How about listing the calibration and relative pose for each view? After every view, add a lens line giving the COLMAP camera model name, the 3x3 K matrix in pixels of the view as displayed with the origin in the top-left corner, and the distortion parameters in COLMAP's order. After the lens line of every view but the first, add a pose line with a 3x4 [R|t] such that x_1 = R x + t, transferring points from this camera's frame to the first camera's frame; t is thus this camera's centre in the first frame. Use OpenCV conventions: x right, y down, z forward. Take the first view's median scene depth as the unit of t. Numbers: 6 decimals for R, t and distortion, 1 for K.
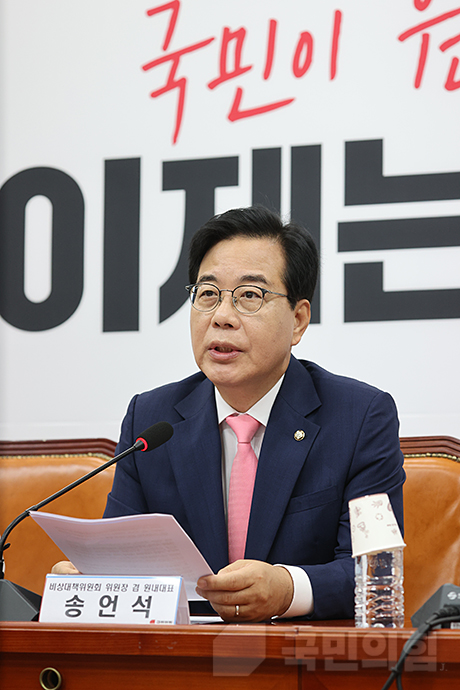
lens RADIAL K [[2411.4, 0, 230.0], [0, 2411.4, 345.0], [0, 0, 1]] dist [0.019806, 2.281422]
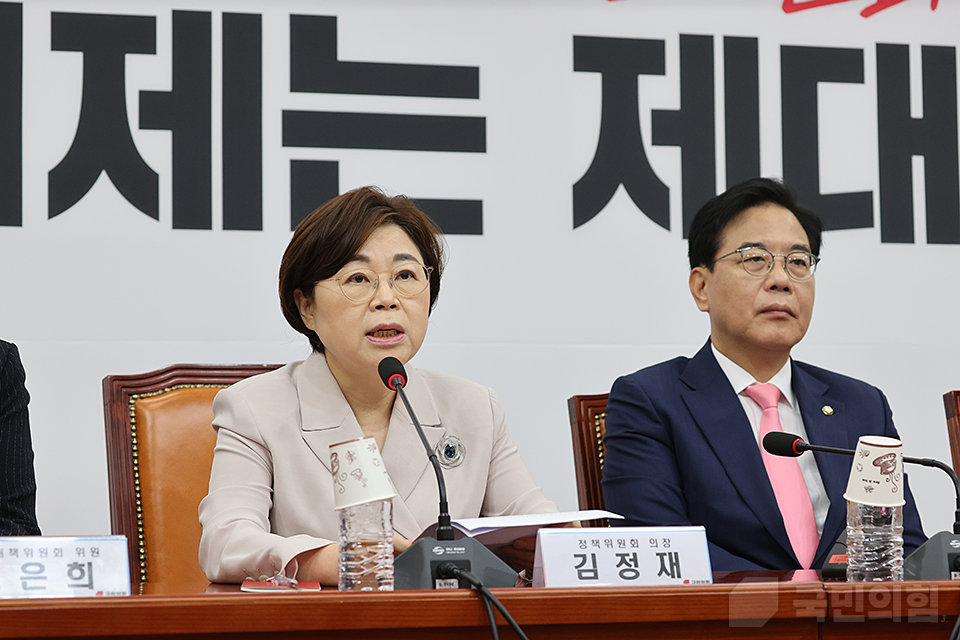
lens RADIAL K [[2755.6, 0, 480.0], [0, 2755.6, 320.0], [0, 0, 1]] dist [0.120342, 1.121196]
pose [[0.743863, 0.029574, 0.667678, -0.561254], [-0.041570, 0.999133, 0.002058, 0.017657], [-0.667038, -0.029286, 0.744447, 0.247481]]
